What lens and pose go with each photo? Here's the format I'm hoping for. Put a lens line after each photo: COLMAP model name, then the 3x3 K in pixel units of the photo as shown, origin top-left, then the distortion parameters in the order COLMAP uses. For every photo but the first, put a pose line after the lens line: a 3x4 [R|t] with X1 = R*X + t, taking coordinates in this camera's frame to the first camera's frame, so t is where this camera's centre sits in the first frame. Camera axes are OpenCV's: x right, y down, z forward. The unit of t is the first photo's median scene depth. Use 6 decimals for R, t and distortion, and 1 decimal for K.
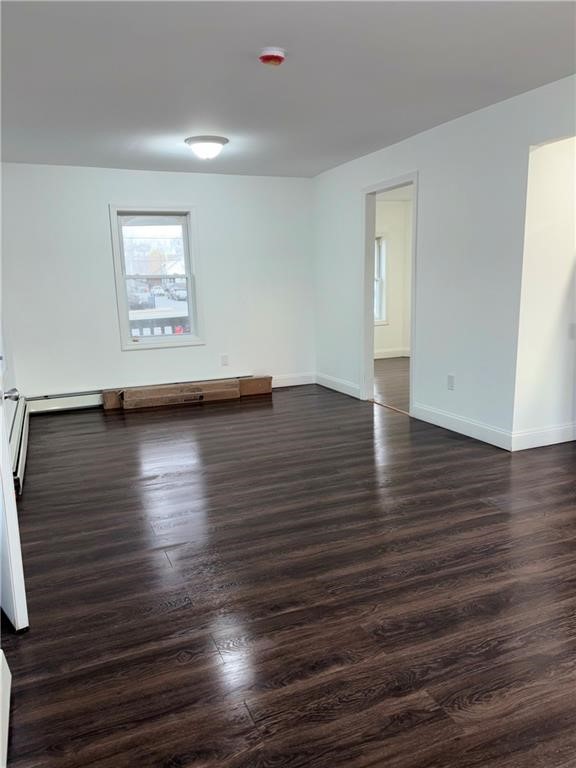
lens RADIAL K [[579.8, 0, 287.6], [0, 579.8, 380.4], [0, 0, 1]] dist [0.055997, -0.041116]
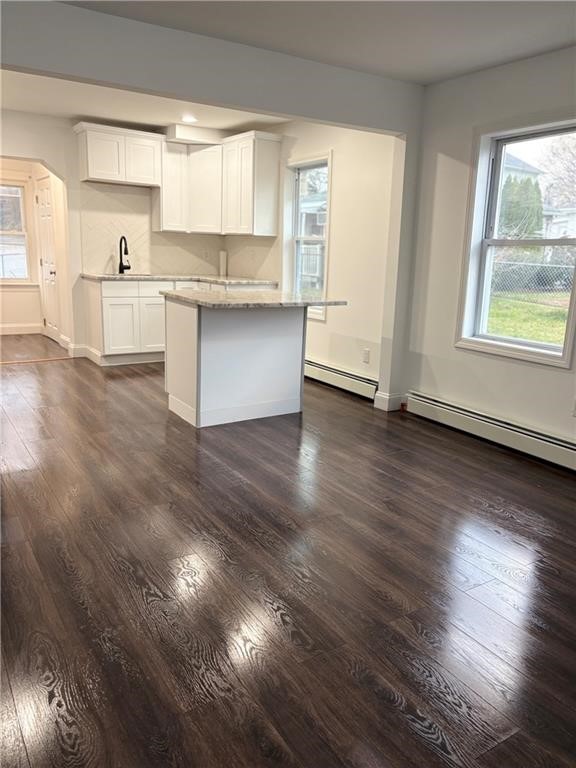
lens RADIAL K [[579.8, 0, 278.6], [0, 579.8, 384.8], [0, 0, 1]] dist [0.055997, -0.041116]
pose [[-0.148006, -0.203986, 0.967721, -0.324139], [0.146206, 0.963233, 0.225401, -0.085424], [-0.978120, 0.174847, -0.112741, 0.563886]]
